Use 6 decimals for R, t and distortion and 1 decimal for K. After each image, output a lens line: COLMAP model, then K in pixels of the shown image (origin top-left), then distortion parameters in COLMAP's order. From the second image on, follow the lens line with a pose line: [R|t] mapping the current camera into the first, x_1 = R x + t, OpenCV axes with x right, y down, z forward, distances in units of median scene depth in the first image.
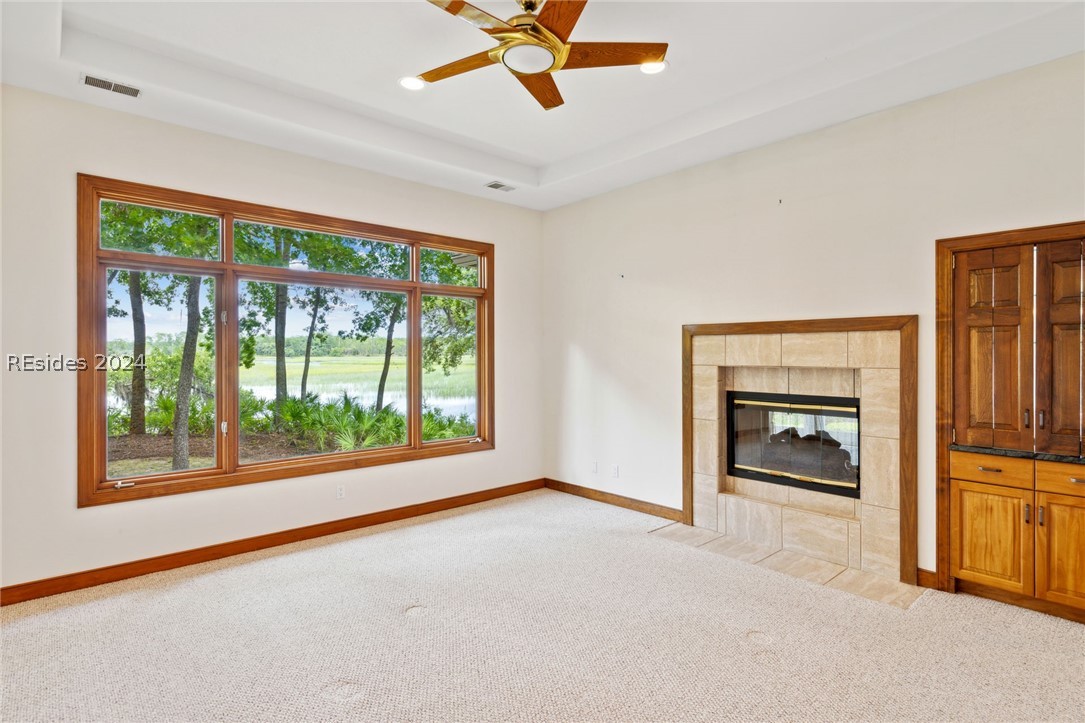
lens RADIAL K [[555.4, 0, 545.4], [0, 555.4, 360.8], [0, 0, 1]] dist [0.004517, -0.000015]
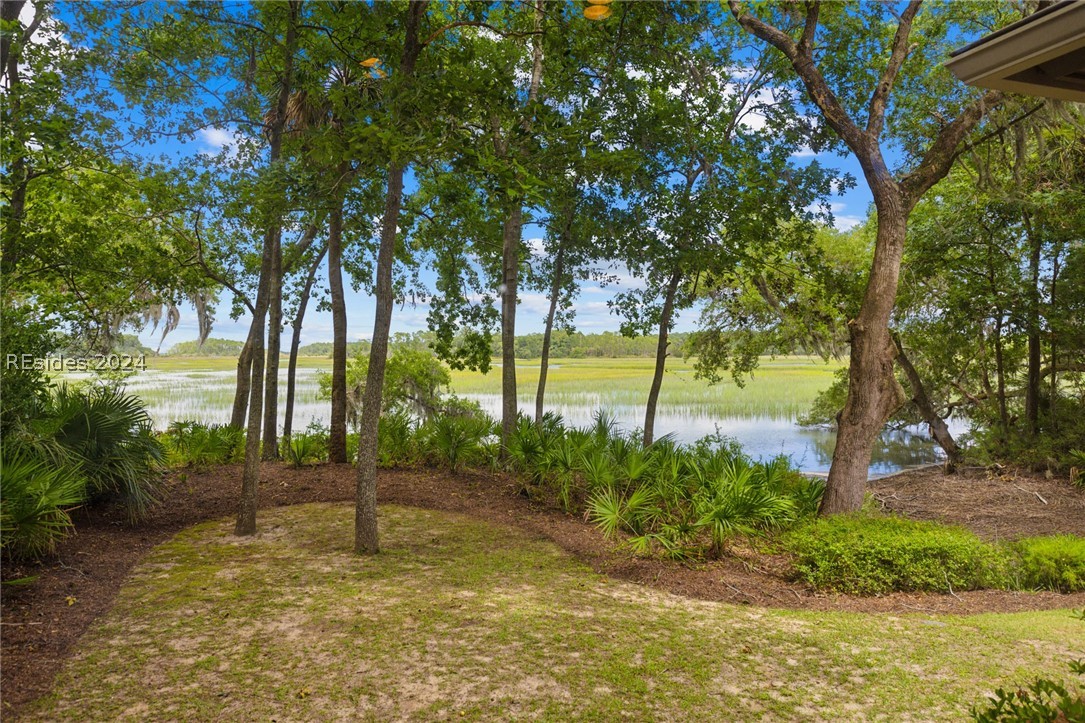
lens RADIAL K [[728.8, 0, 542.7], [0, 728.8, 360.2], [0, 0, 1]] dist [0.002850, 0.000636]
pose [[0.918342, 0.000589, -0.395787, -0.087577], [-0.002511, 0.999987, -0.004336, -0.002576], [0.395779, 0.004976, 0.918332, 0.201341]]
